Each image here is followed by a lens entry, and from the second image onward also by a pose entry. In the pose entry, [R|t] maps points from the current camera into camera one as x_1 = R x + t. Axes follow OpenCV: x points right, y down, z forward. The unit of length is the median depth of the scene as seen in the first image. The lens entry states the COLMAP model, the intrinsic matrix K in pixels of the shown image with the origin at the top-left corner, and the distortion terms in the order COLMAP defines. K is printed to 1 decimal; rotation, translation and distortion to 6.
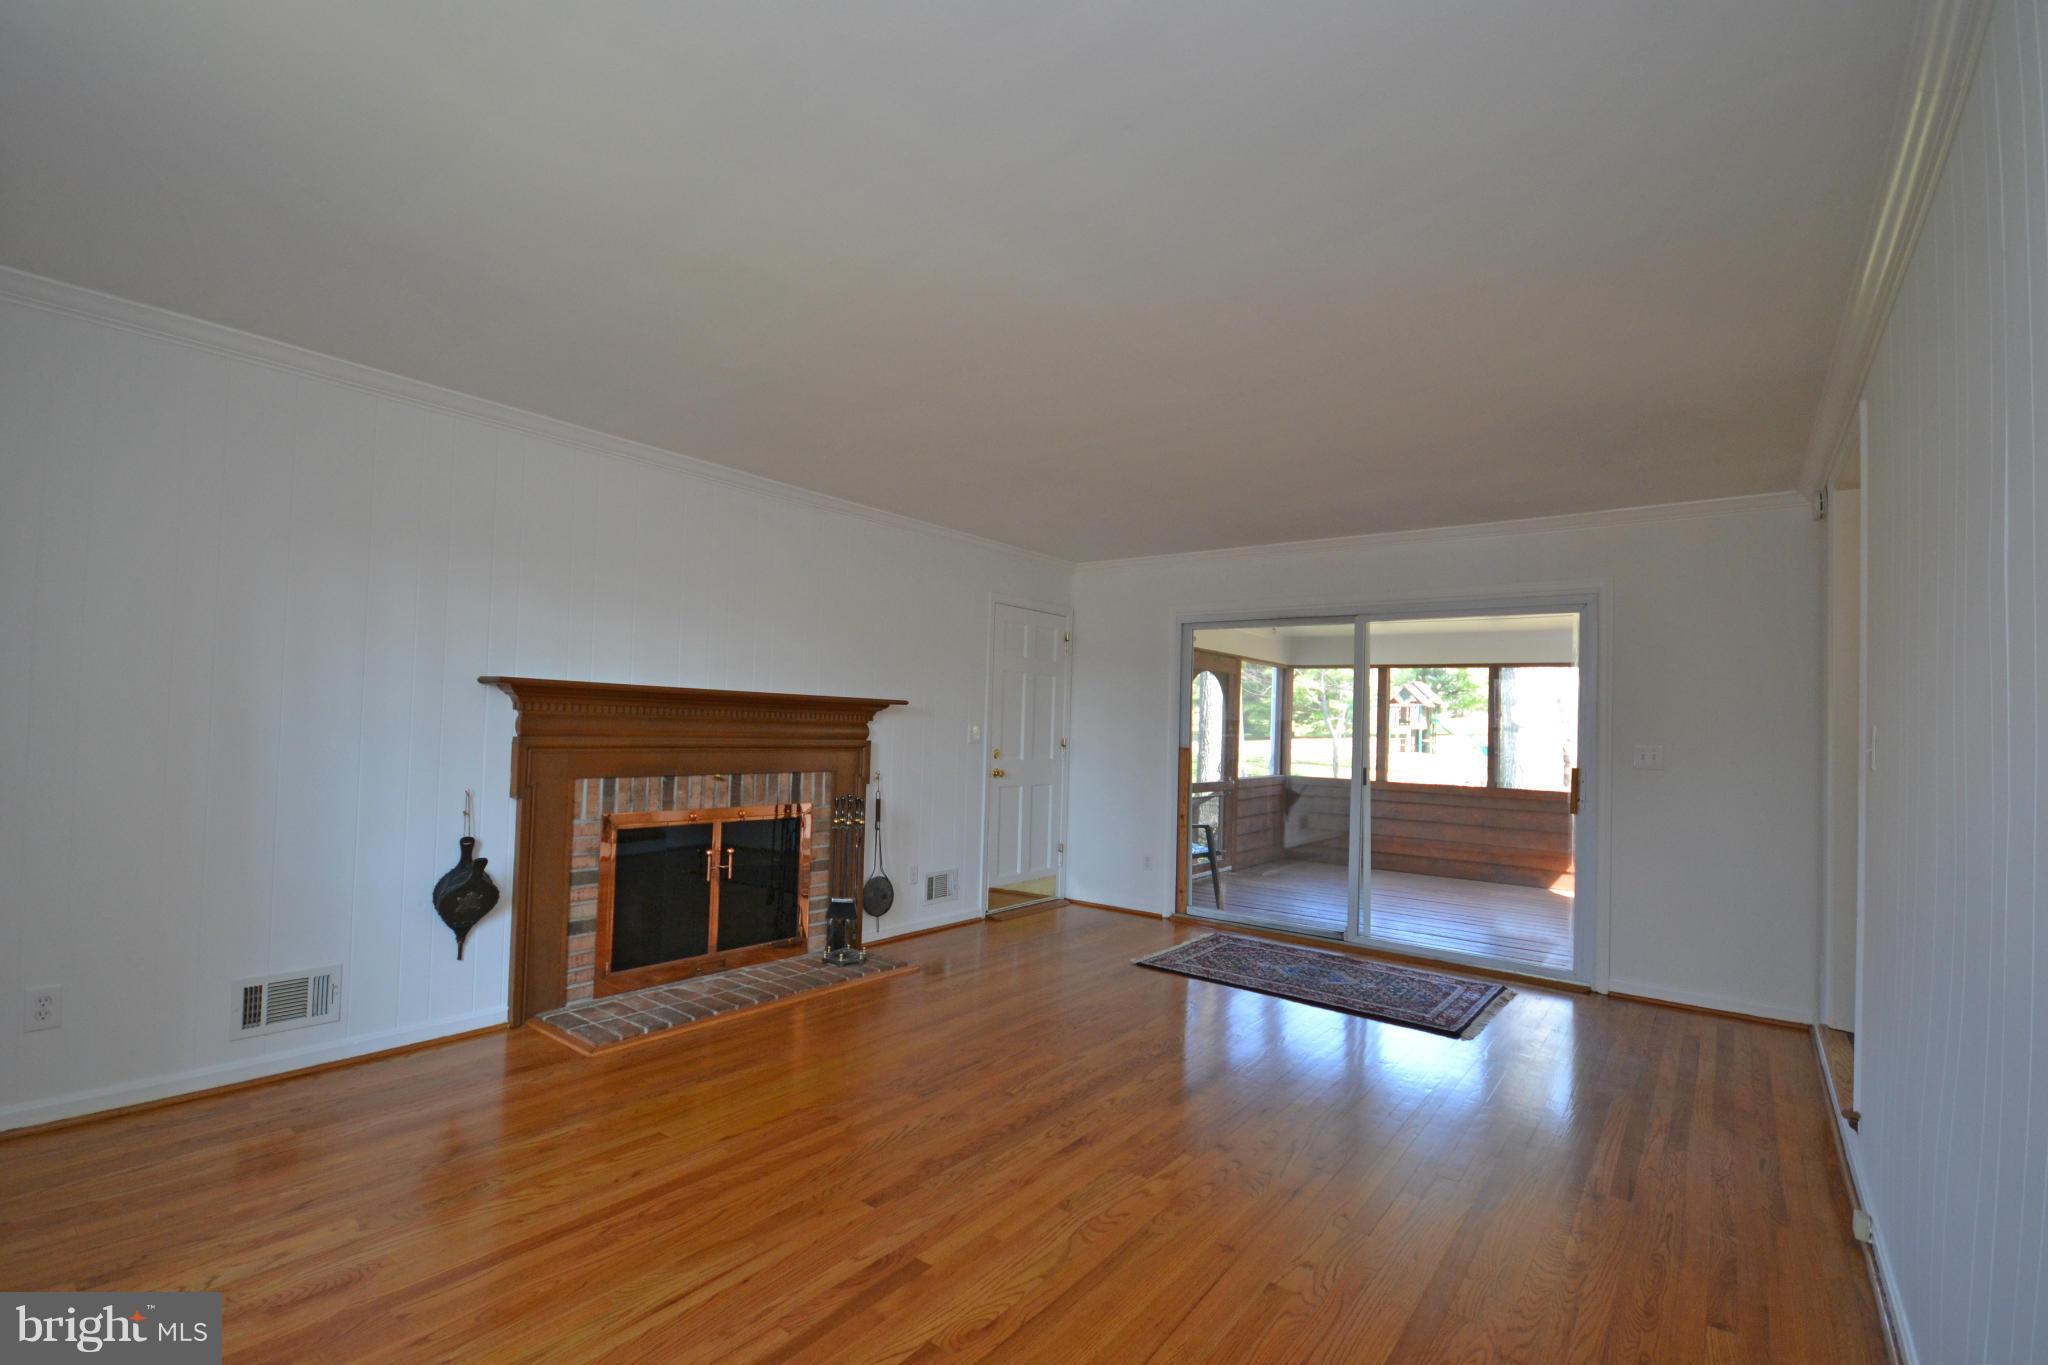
lens RADIAL K [[904.9, 0, 1018.2], [0, 904.9, 698.8], [0, 0, 1]] dist [-0.009462, -0.000427]
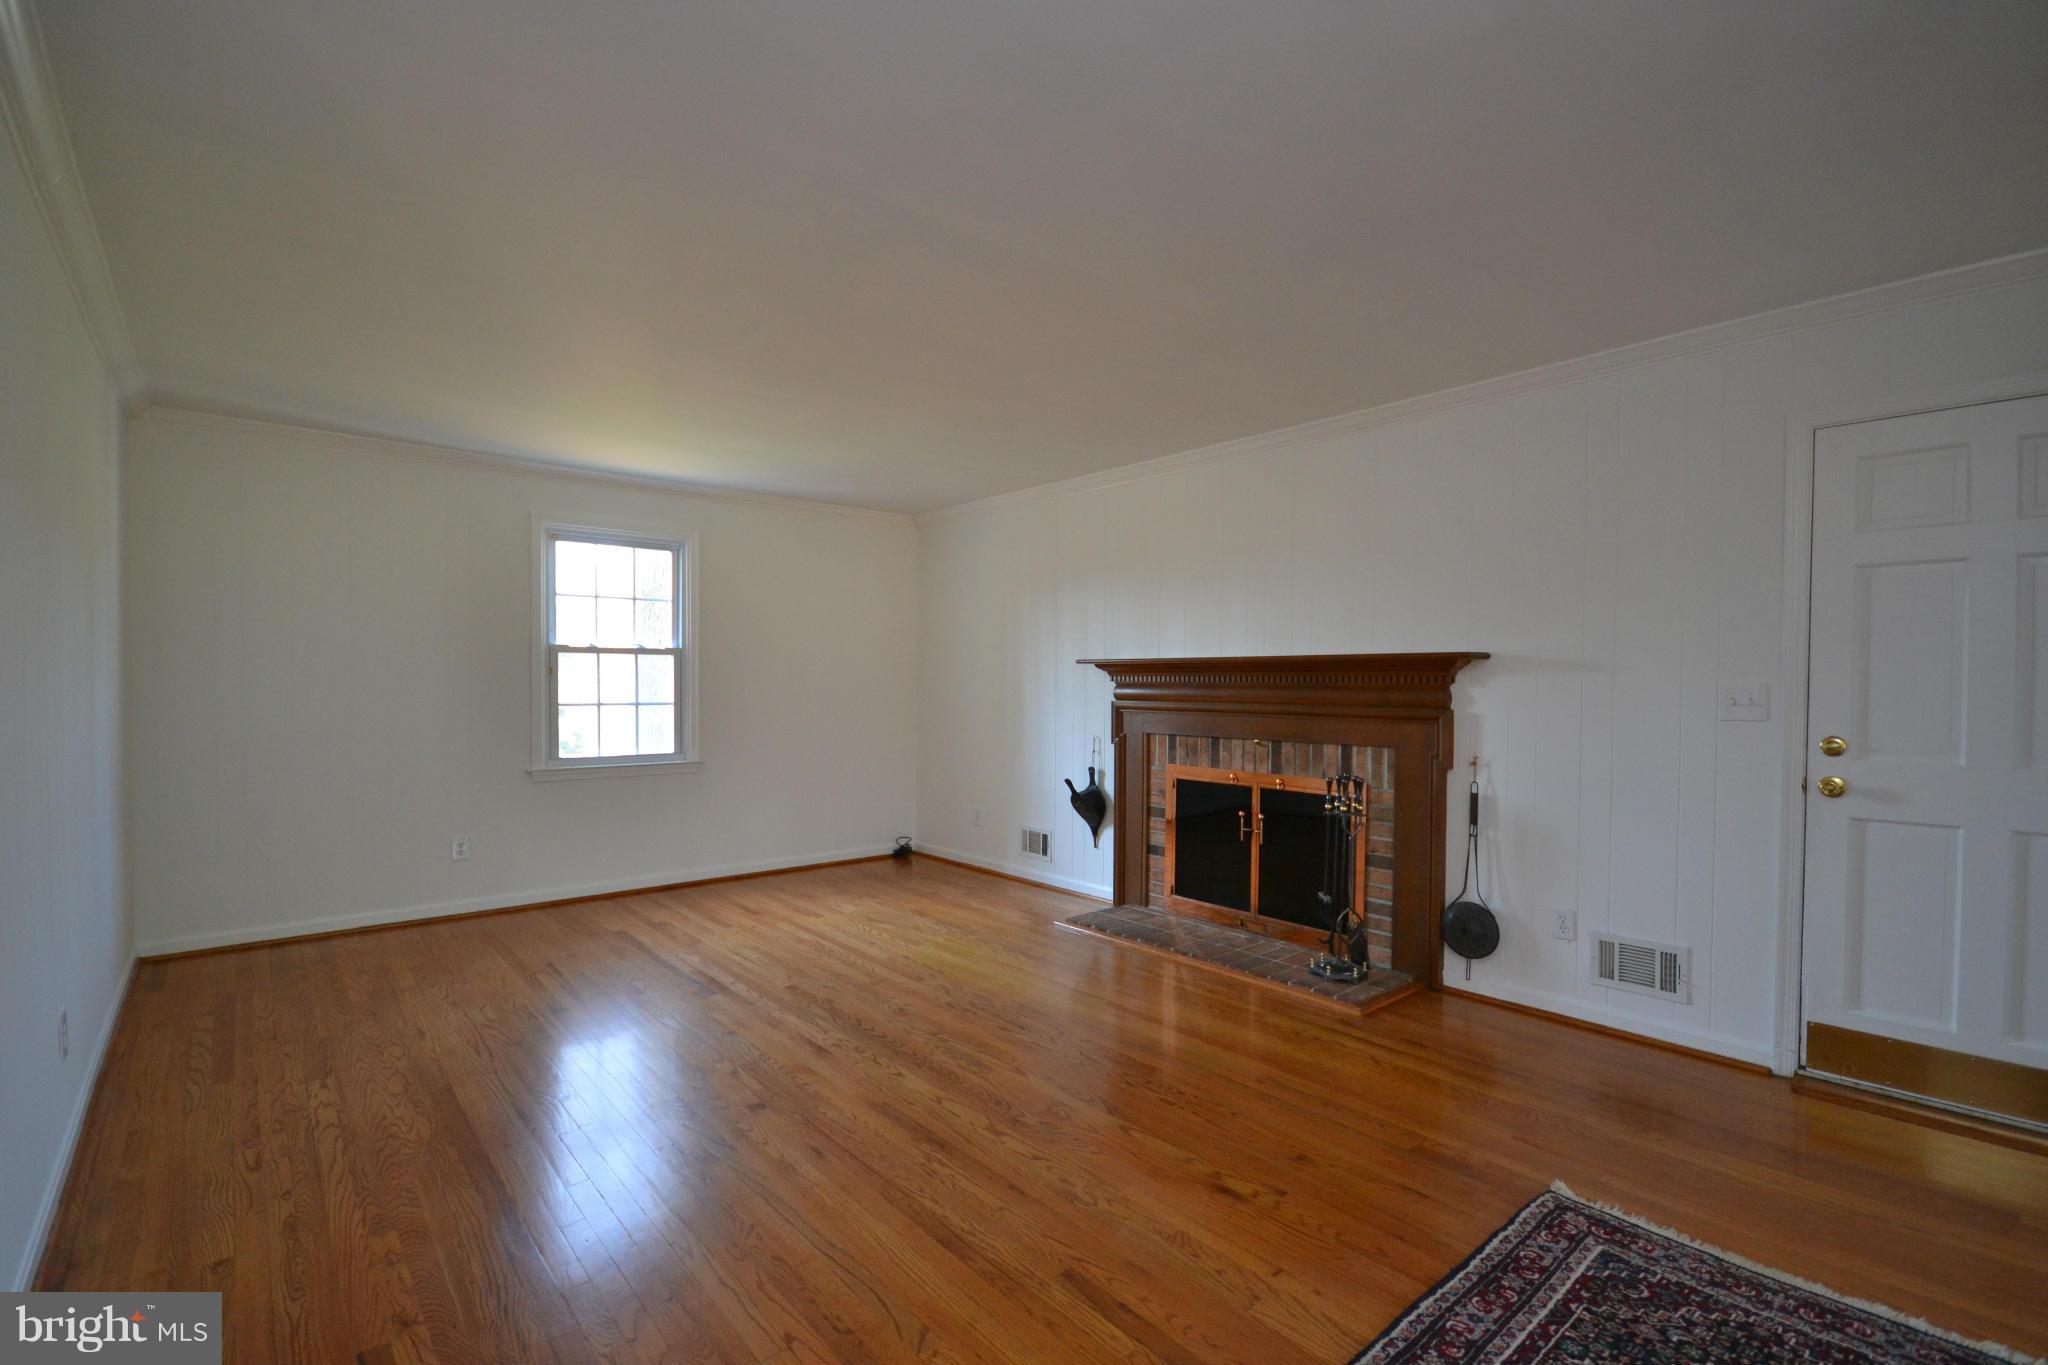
lens RADIAL K [[904.9, 0, 1018.2], [0, 904.9, 698.8], [0, 0, 1]] dist [-0.009462, -0.000427]
pose [[-0.194840, -0.015271, -0.980716, 0.702882], [0.017540, 0.999665, -0.019051, 0.051226], [0.980678, -0.020914, -0.194507, 0.916254]]
